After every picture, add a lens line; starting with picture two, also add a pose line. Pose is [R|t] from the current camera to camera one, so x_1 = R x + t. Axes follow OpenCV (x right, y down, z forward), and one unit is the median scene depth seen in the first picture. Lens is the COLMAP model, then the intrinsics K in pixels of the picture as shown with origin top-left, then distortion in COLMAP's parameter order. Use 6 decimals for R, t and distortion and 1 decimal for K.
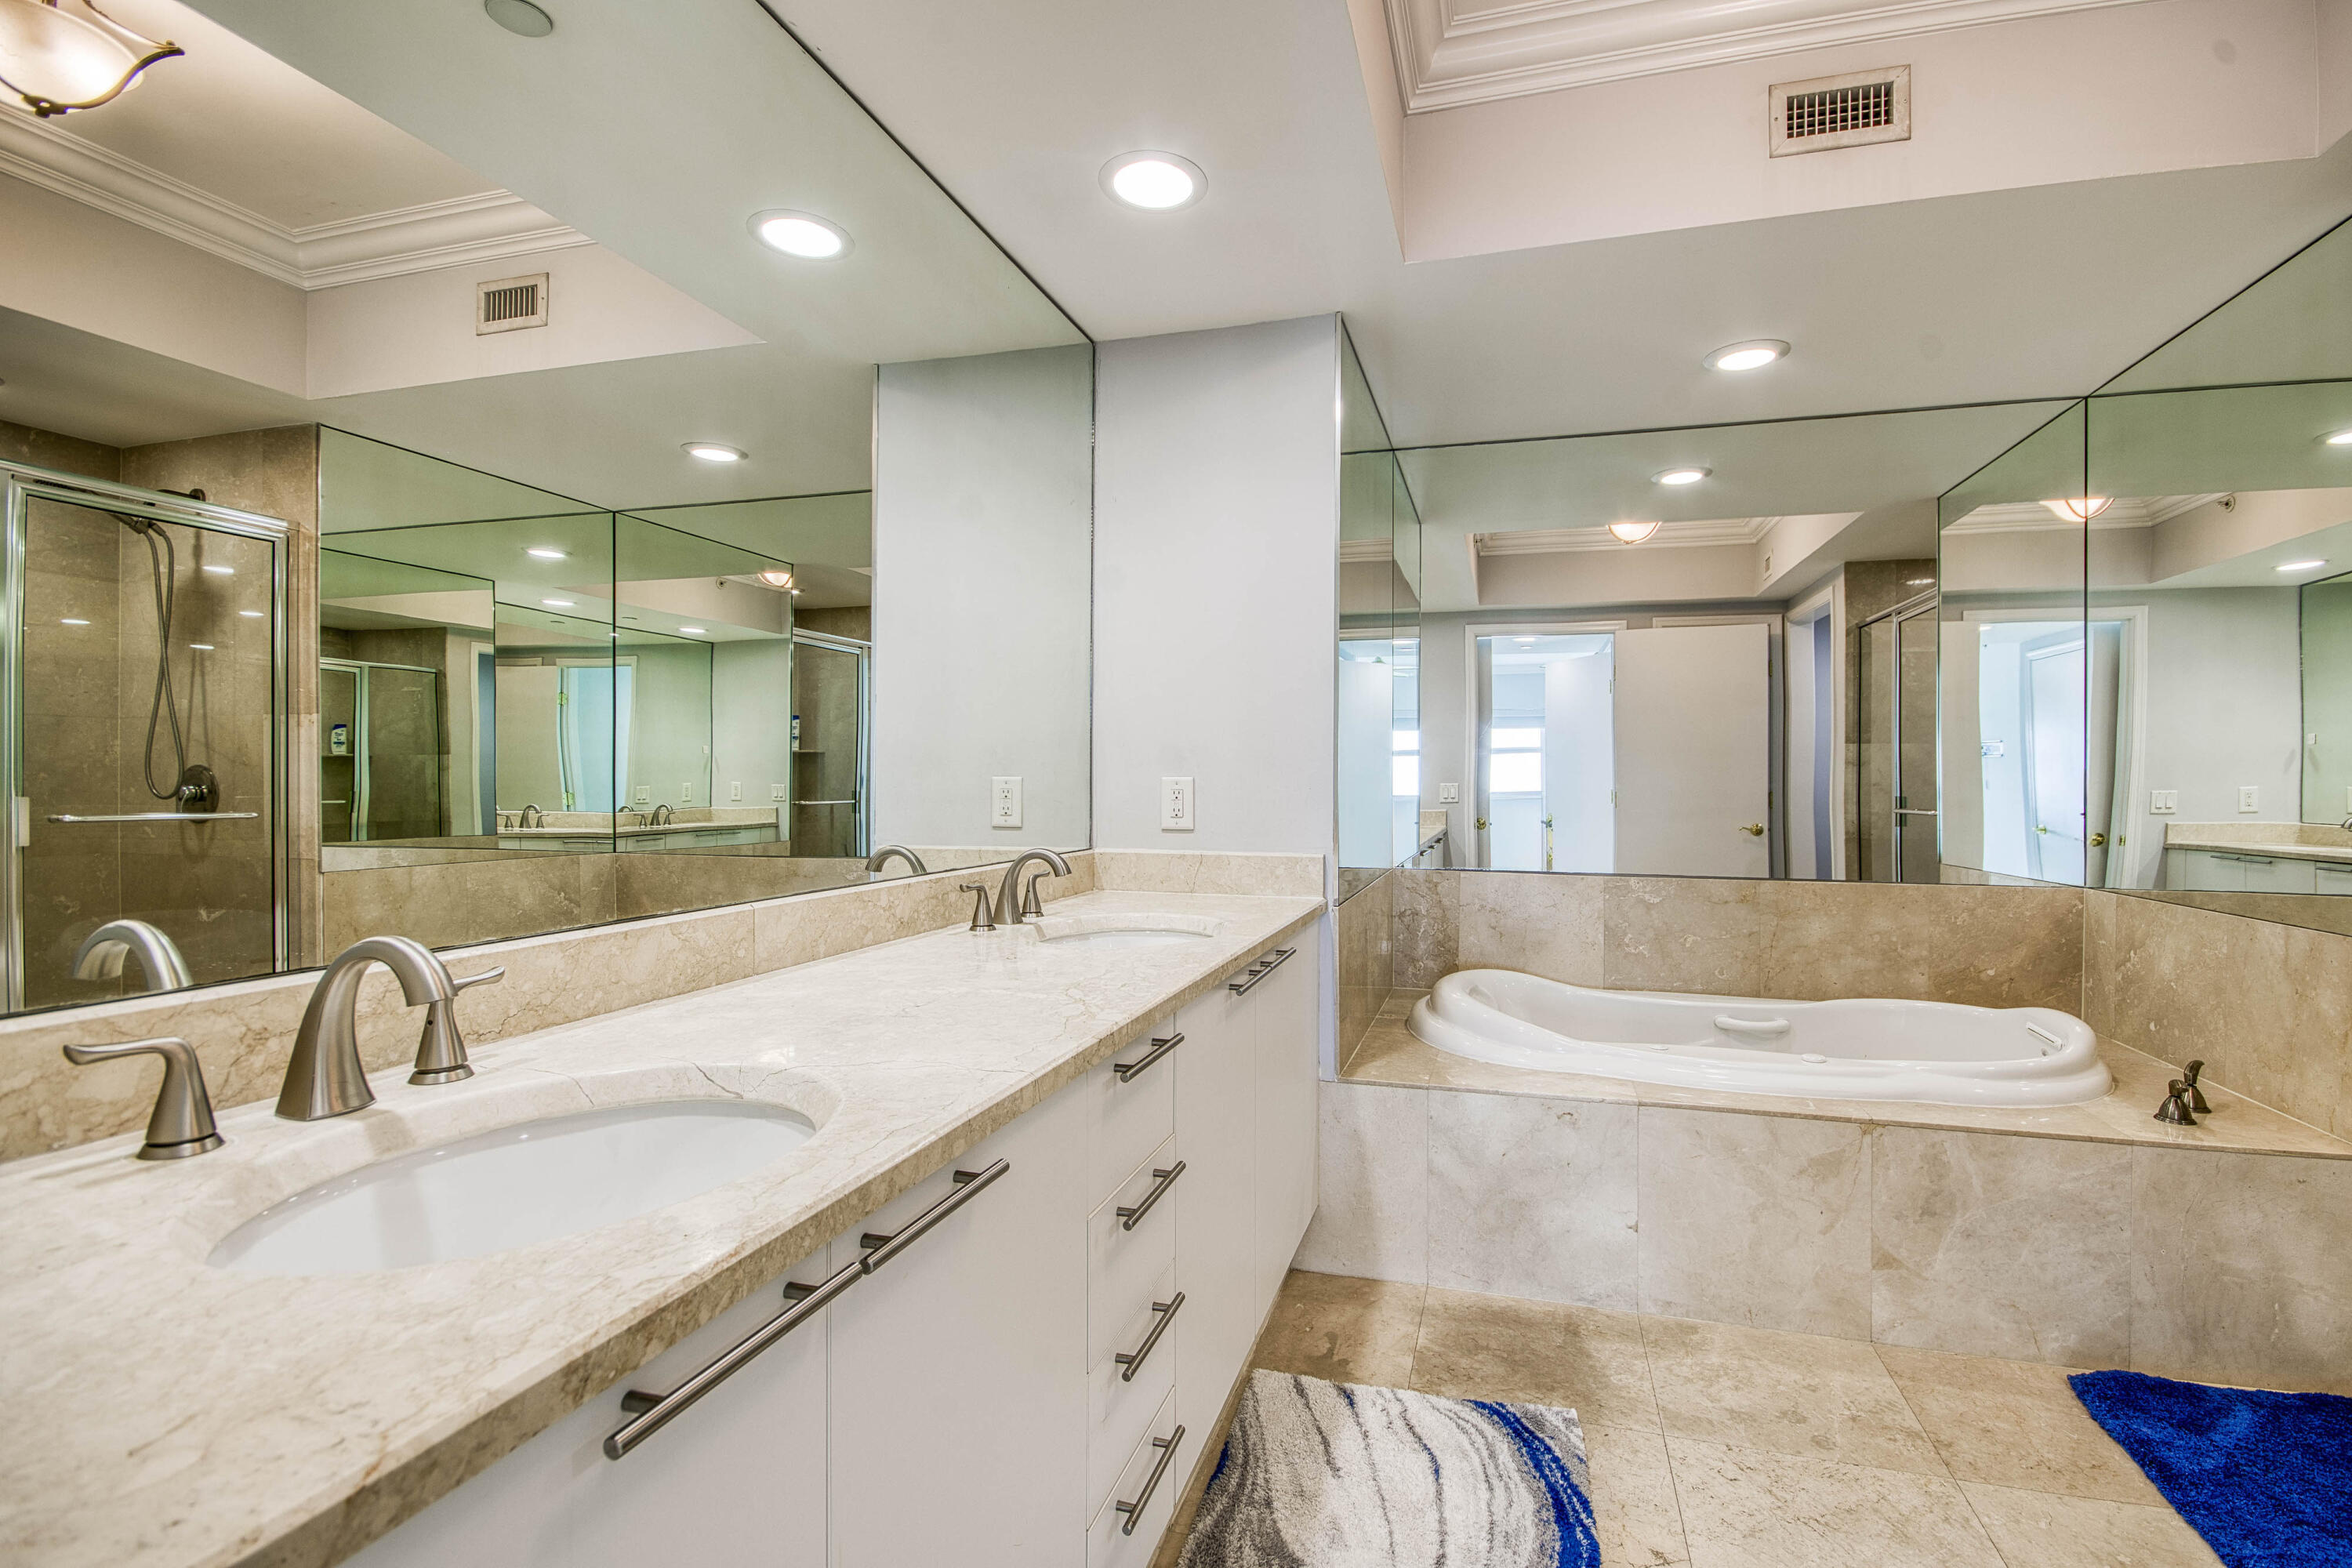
lens RADIAL K [[1038.8, 0, 1241.6], [0, 1038.8, 781.8], [0, 0, 1]] dist [0.015945, -0.016096]
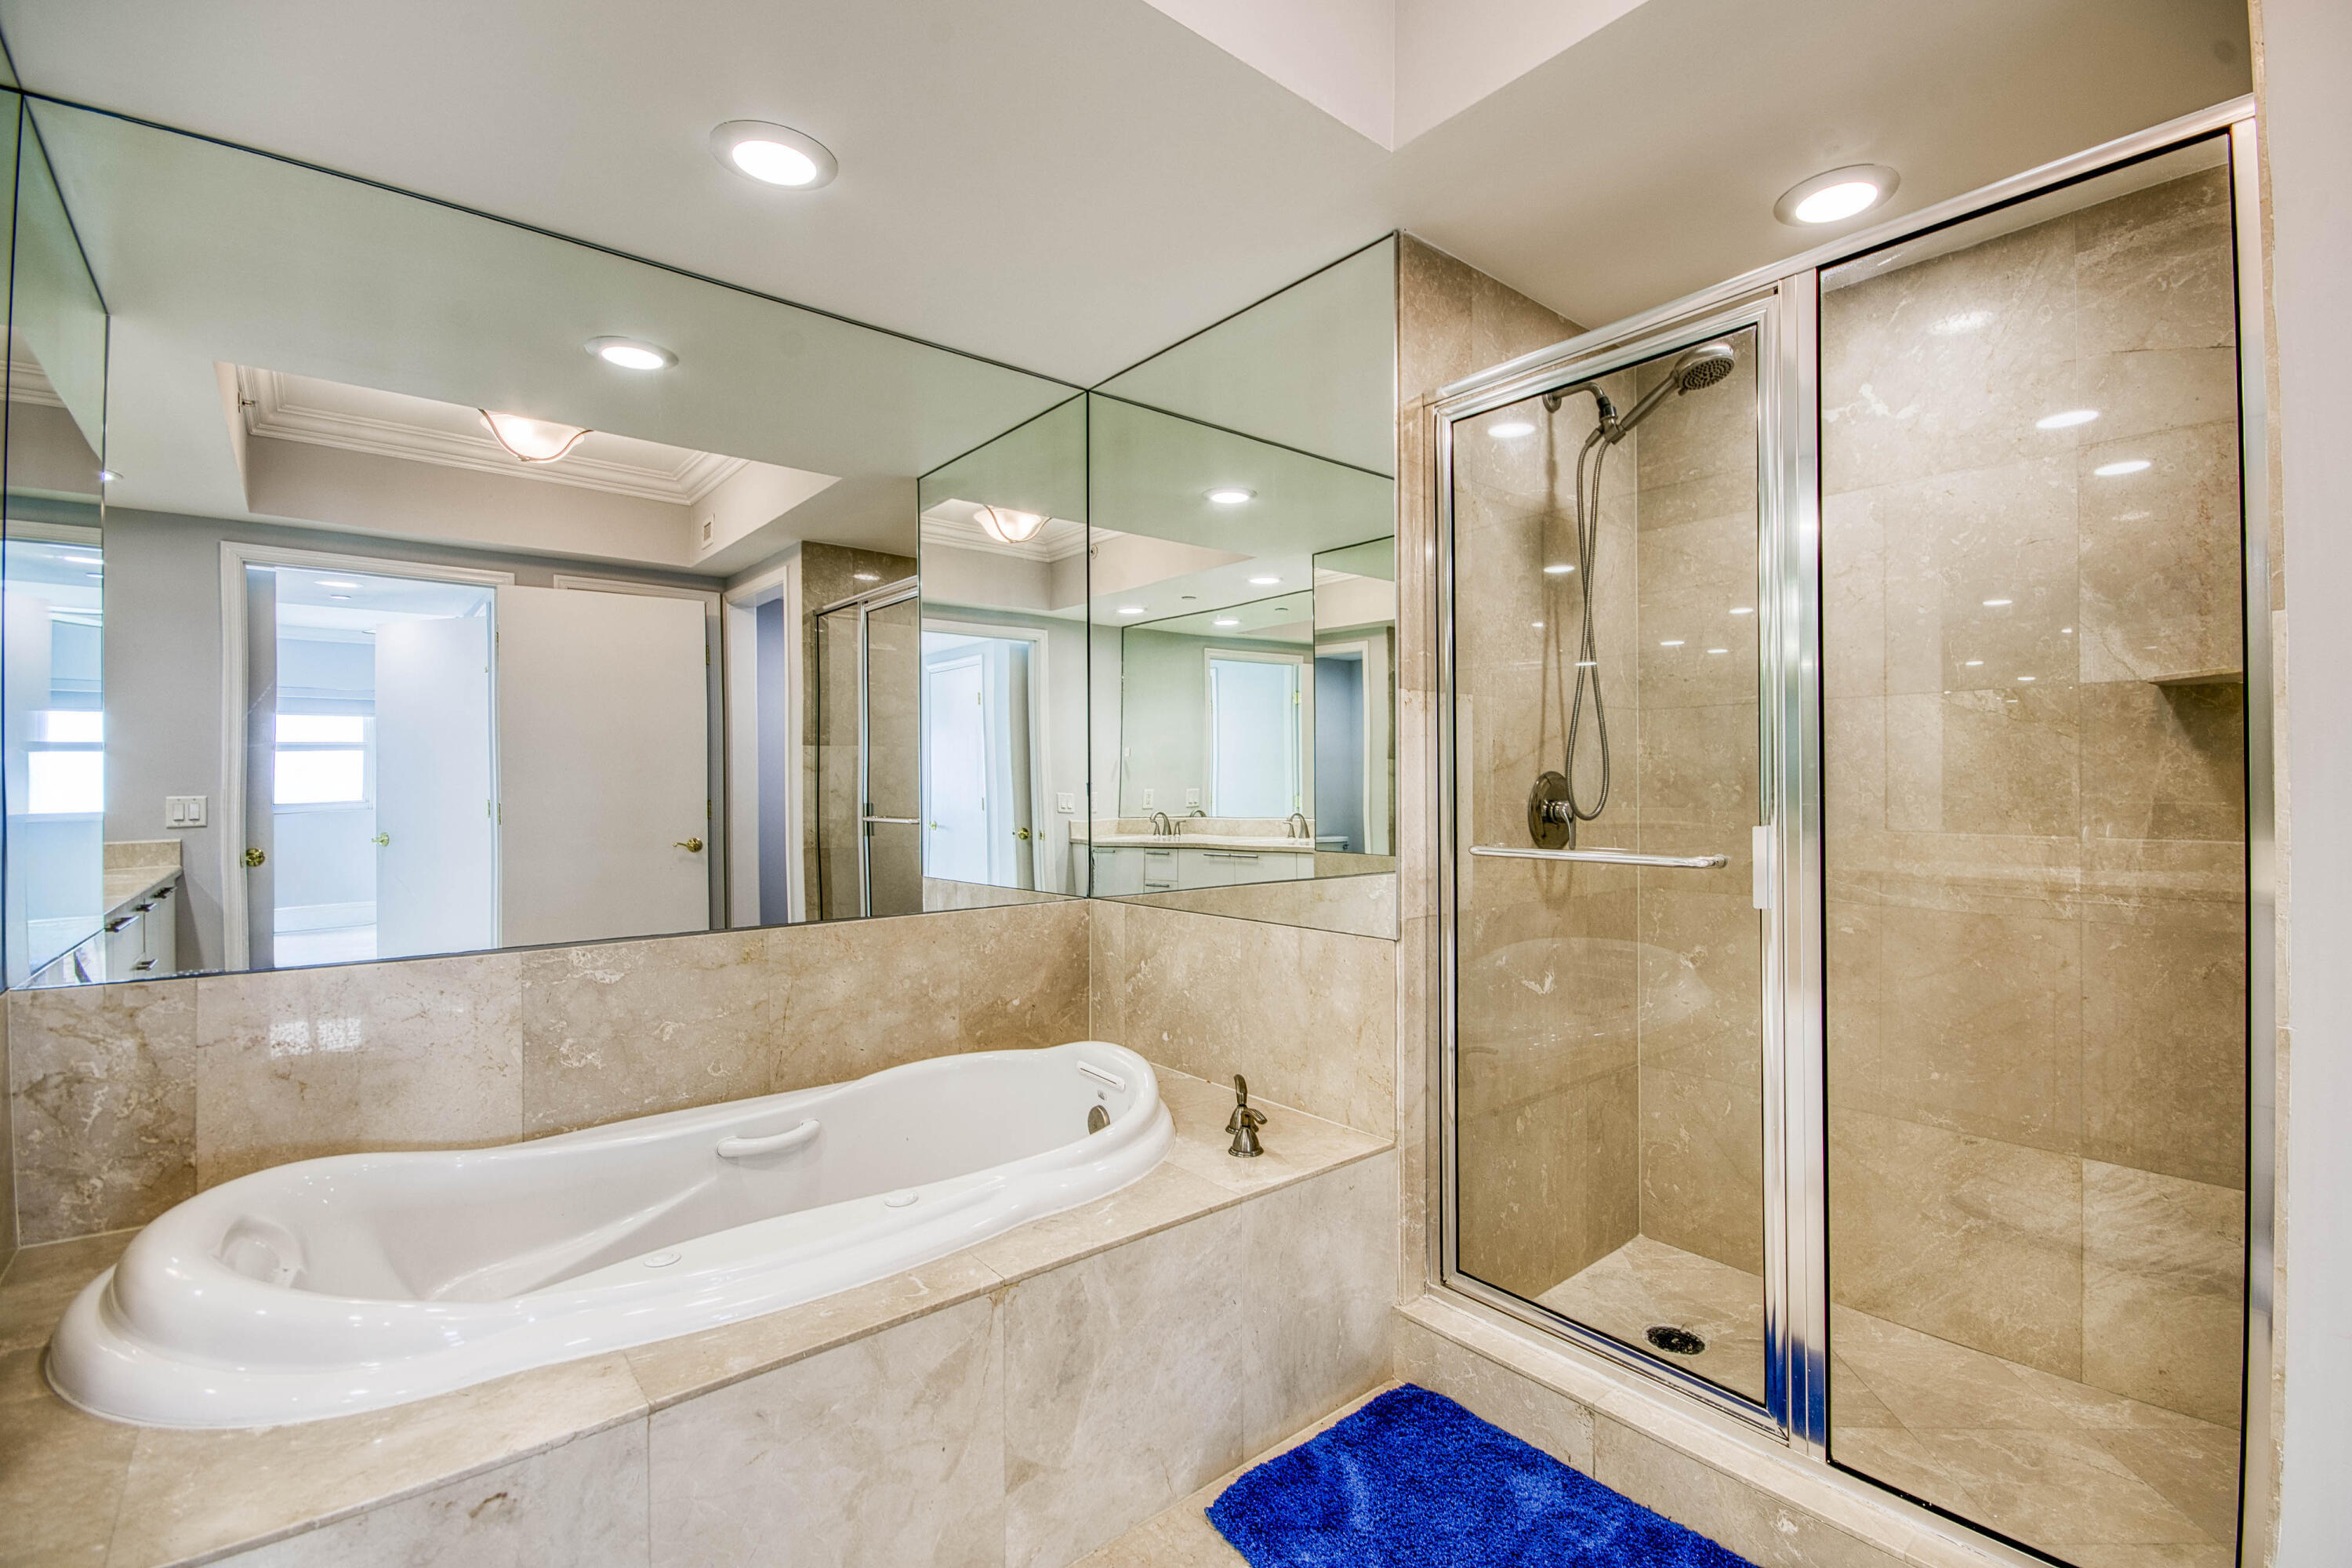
lens RADIAL K [[1038.8, 0, 1241.6], [0, 1038.8, 781.8], [0, 0, 1]] dist [0.015945, -0.016096]
pose [[0.553310, -0.003872, 0.832967, 0.079780], [0.006994, 0.999976, 0.000002, -0.005545], [-0.832946, 0.005825, 0.553323, 0.336840]]
